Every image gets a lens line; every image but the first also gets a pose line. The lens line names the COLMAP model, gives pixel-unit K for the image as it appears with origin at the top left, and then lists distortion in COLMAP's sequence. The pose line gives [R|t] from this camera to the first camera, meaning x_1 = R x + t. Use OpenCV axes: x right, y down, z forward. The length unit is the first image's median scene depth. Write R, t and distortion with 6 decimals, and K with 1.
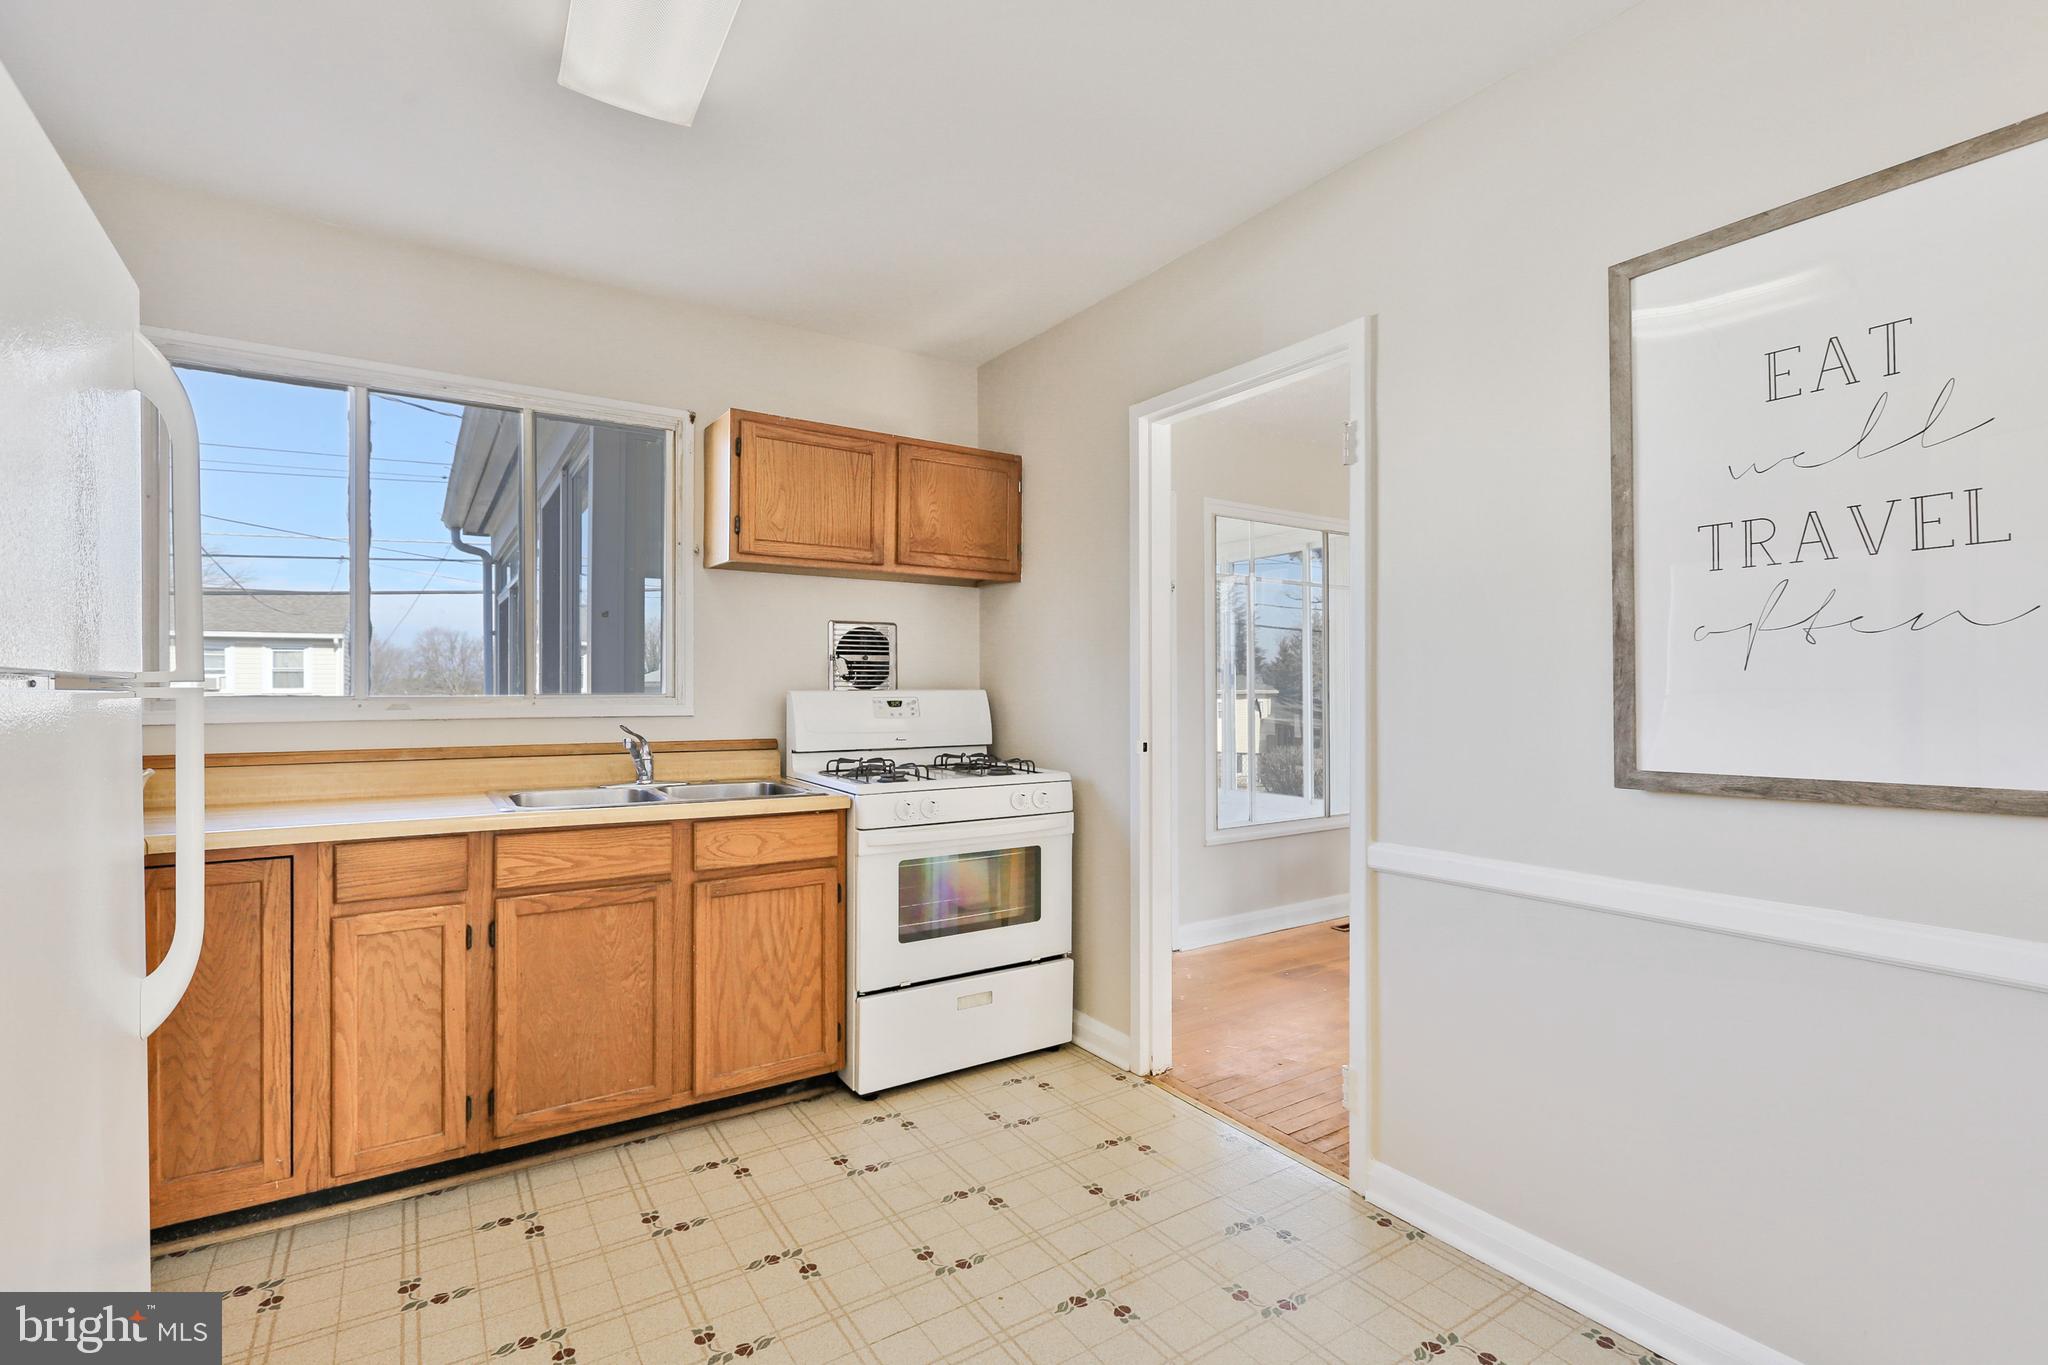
lens RADIAL K [[933.1, 0, 1016.4], [0, 933.1, 688.9], [0, 0, 1]] dist [0.011872, 0.000113]
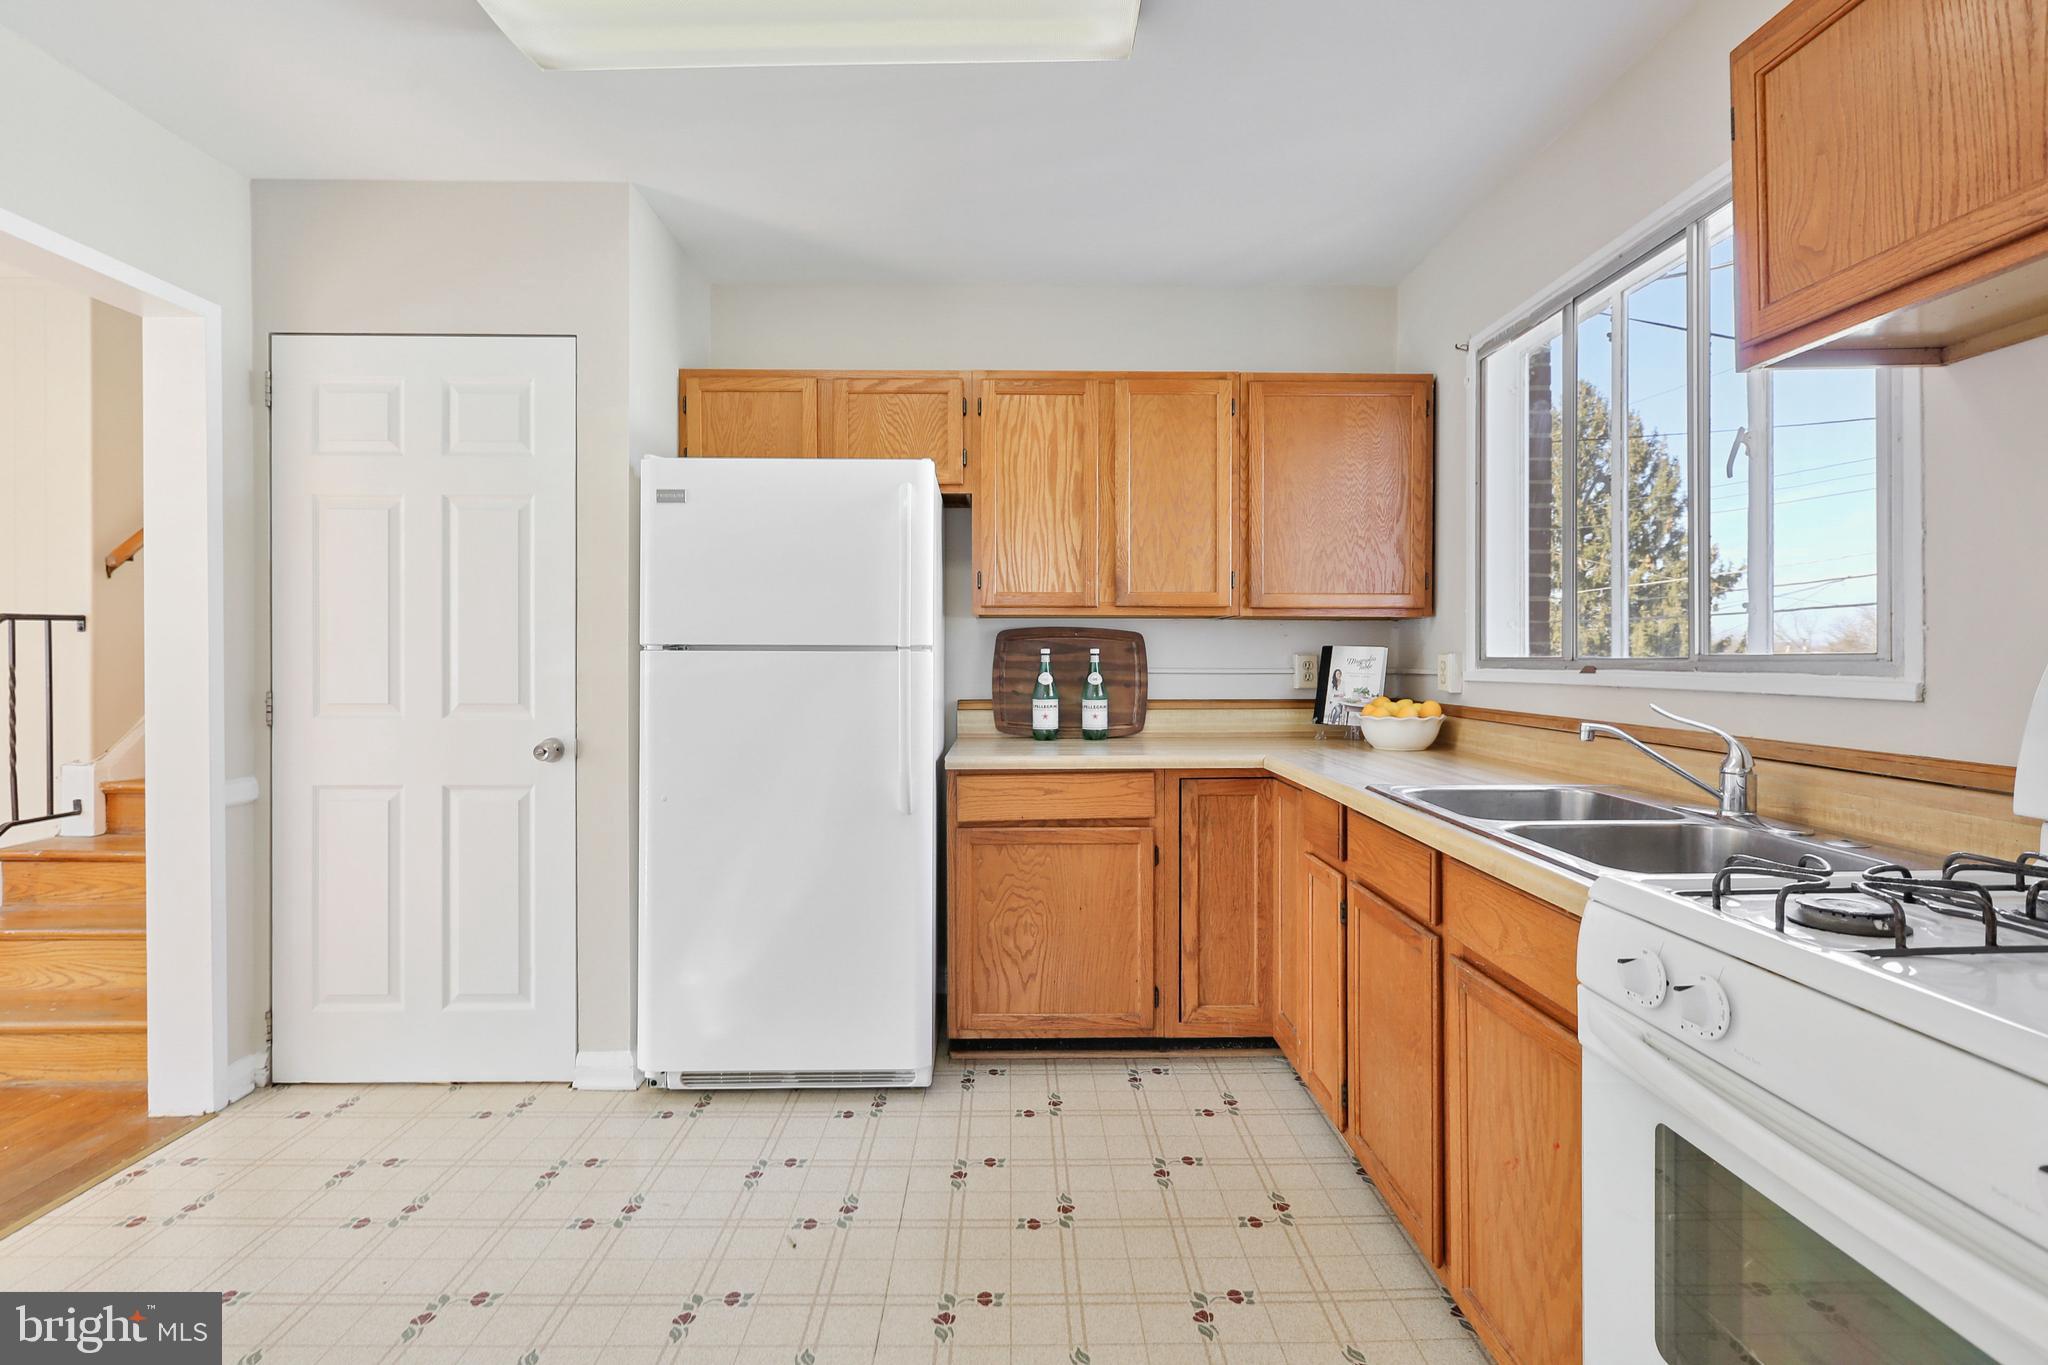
lens RADIAL K [[939.1, 0, 1024.8], [0, 939.1, 661.7], [0, 0, 1]] dist [0.000721, 0.000084]
pose [[-0.532240, 0.003100, -0.846588, 0.322154], [-0.000757, 0.999991, 0.004138, 0.009280], [0.846593, 0.002843, -0.532233, 1.041749]]
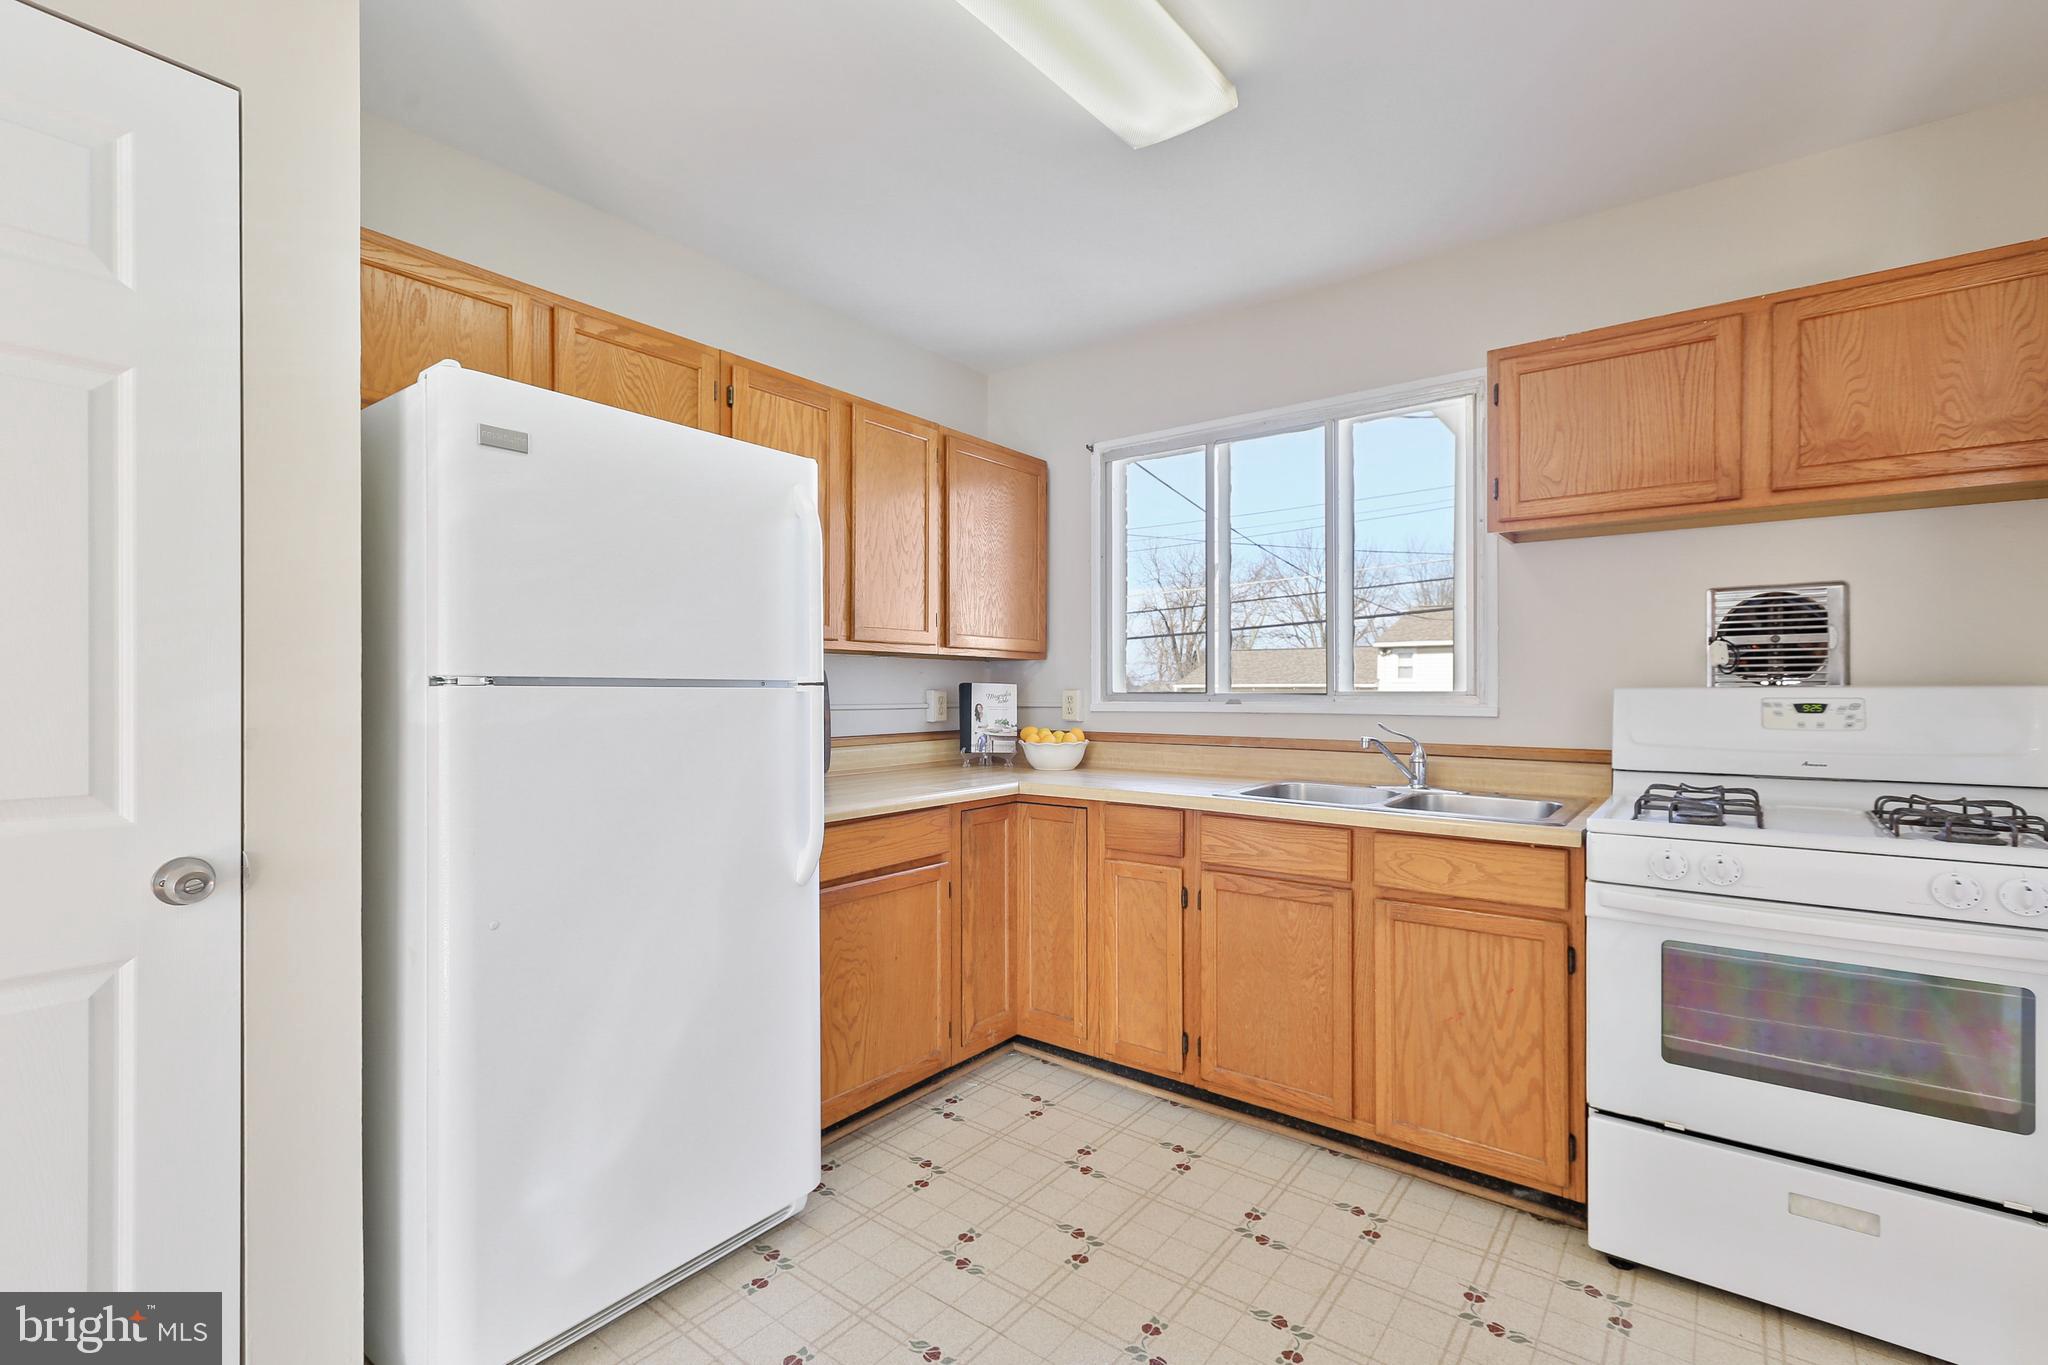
lens RADIAL K [[916.9, 0, 1022.6], [0, 916.9, 690.9], [0, 0, 1]] dist [0.002046, 0.000427]
pose [[0.335424, 0.000165, -0.942067, 0.364497], [0.000275, 1.000000, 0.000273, 0.004831], [0.942067, -0.000350, 0.335424, 0.360895]]
